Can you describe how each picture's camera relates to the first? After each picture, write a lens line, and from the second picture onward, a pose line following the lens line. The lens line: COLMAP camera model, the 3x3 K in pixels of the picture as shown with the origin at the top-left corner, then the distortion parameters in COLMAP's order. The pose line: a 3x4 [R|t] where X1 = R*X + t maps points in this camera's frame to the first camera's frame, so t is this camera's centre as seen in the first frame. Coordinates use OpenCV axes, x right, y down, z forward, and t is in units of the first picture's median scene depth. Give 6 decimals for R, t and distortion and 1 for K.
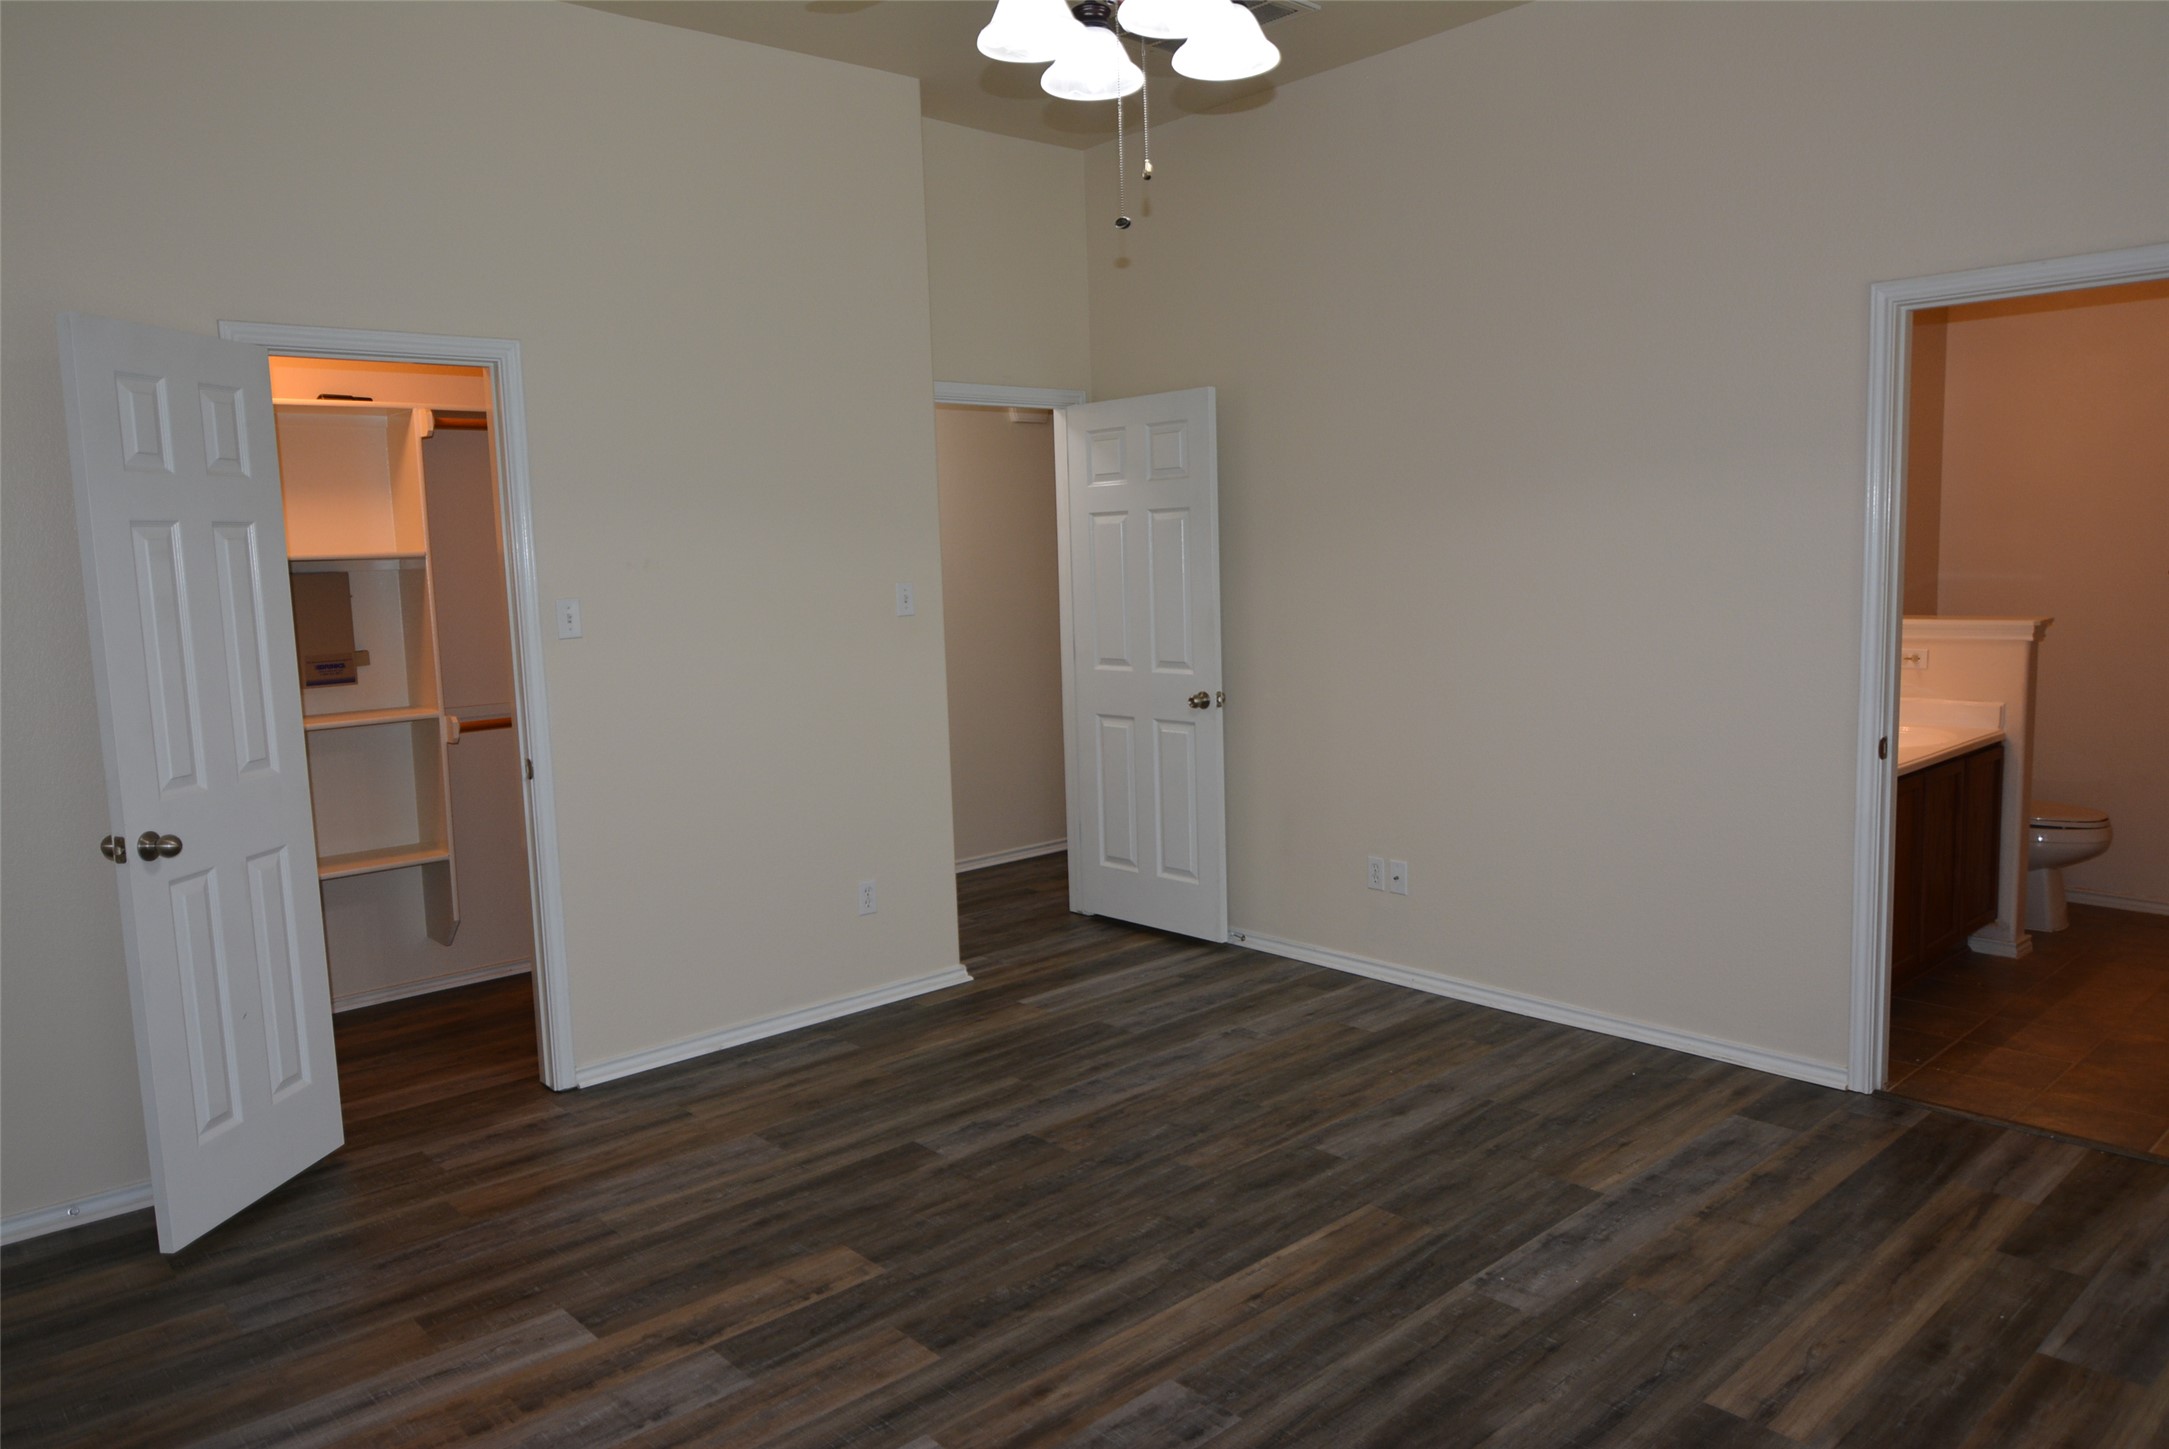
lens RADIAL K [[1475.1, 0, 1084.4], [0, 1475.1, 716.8], [0, 0, 1]] dist [0.011571, -0.026330]
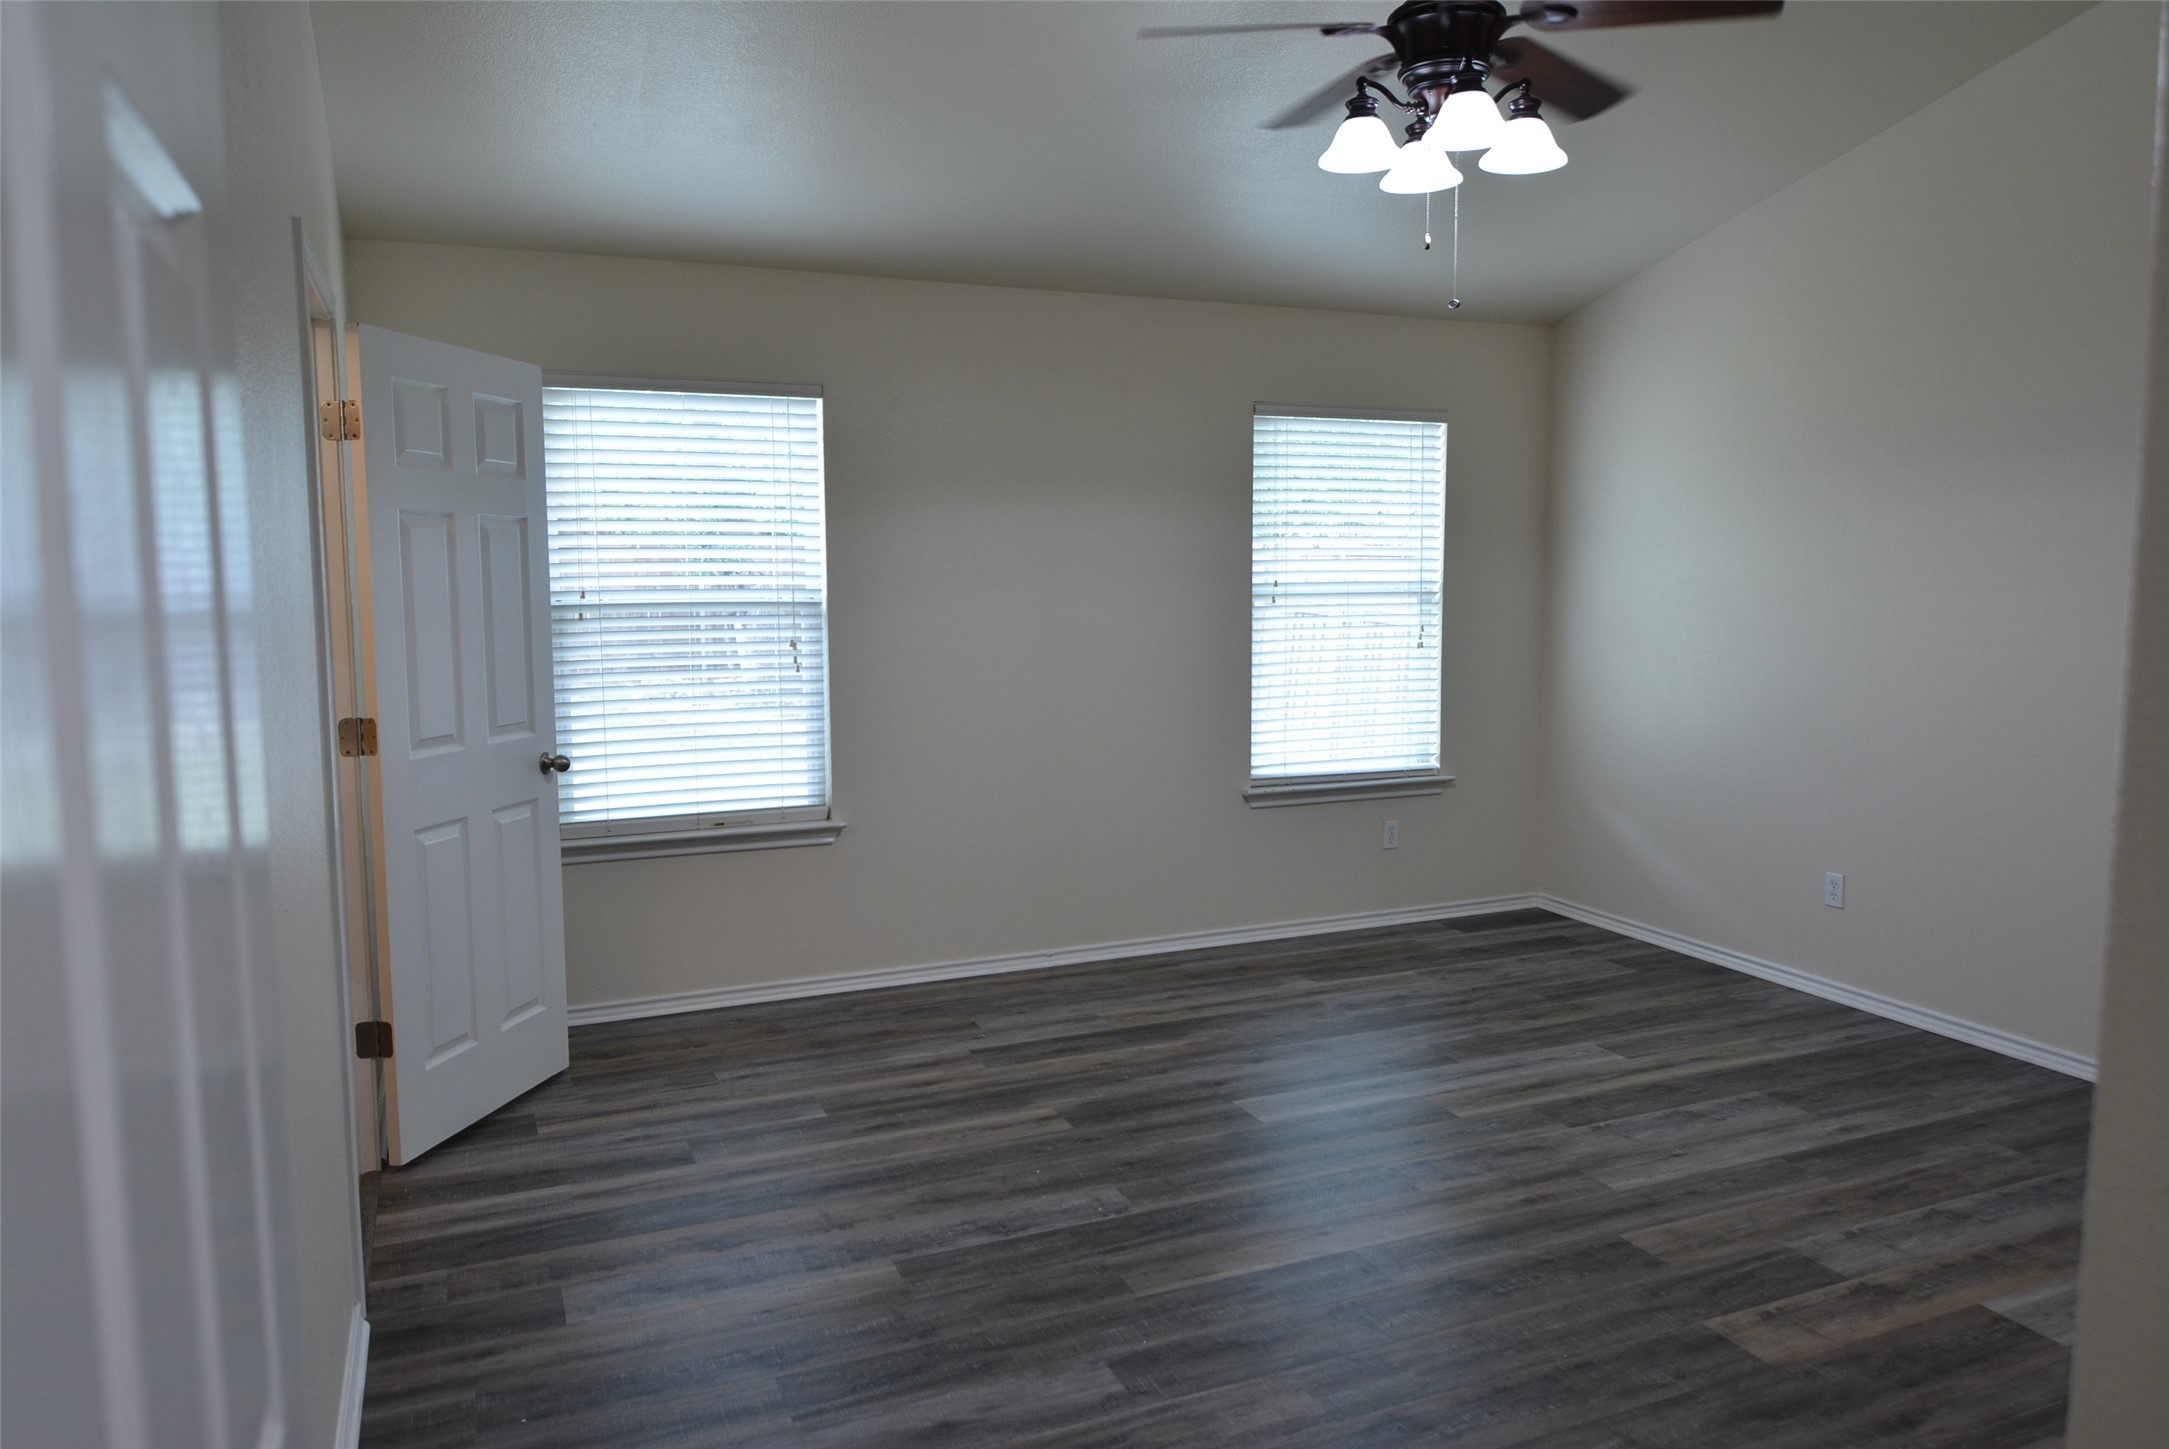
lens RADIAL K [[1475.1, 0, 1072.6], [0, 1475.1, 721.9], [0, 0, 1]] dist [0.011571, -0.026330]
pose [[-0.941348, 0.000848, 0.337436, -0.074076], [0.073775, 0.976322, 0.203355, -0.203150], [-0.329274, 0.216322, -0.919121, 1.852315]]
